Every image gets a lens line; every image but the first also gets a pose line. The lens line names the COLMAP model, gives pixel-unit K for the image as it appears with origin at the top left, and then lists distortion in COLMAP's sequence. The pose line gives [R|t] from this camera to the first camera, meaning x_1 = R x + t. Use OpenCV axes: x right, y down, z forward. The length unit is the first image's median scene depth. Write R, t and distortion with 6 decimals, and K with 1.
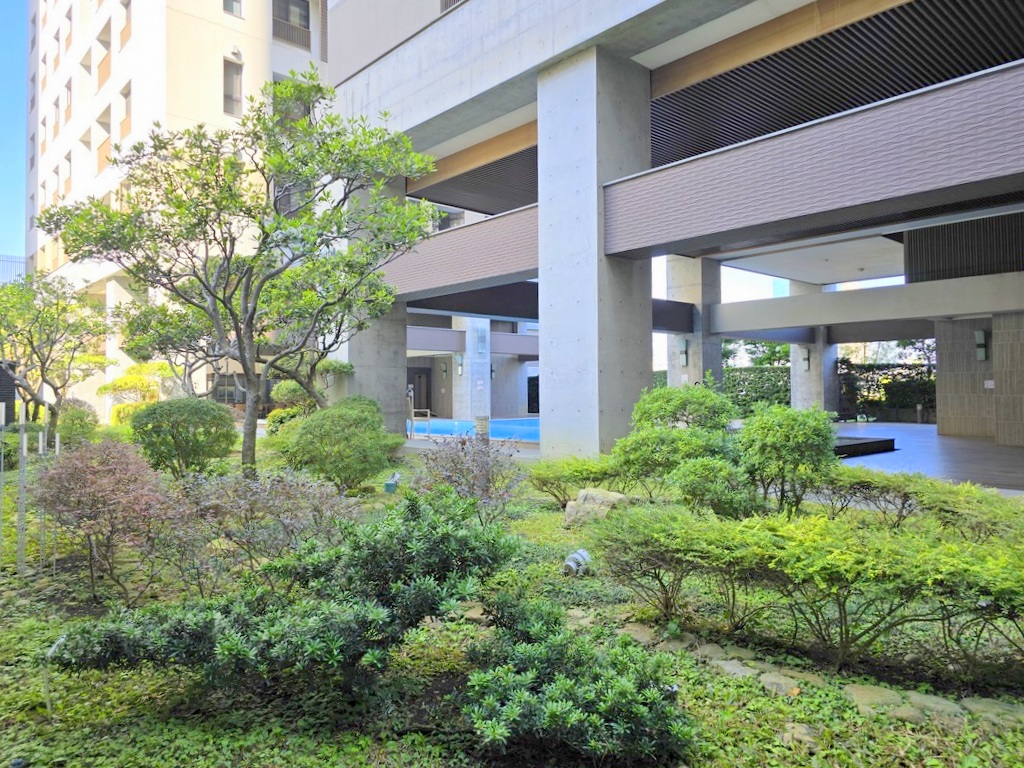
lens RADIAL K [[706.2, 0, 515.5], [0, 706.2, 383.3], [0, 0, 1]] dist [0.073293, -0.062073]
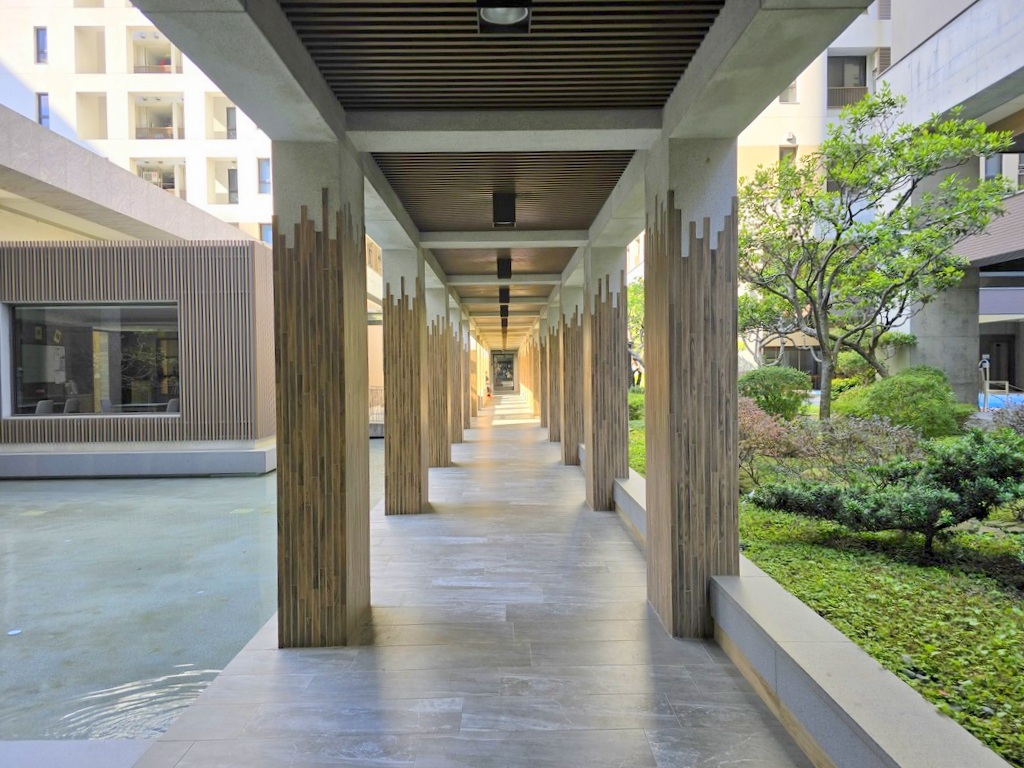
lens RADIAL K [[706.2, 0, 506.3], [0, 706.2, 376.2], [0, 0, 1]] dist [0.073293, -0.062073]
pose [[0.741637, 0.009404, -0.670736, 0.050714], [0.010169, 0.999629, 0.025259, -0.000209], [0.670725, -0.025554, 0.741266, -0.295315]]
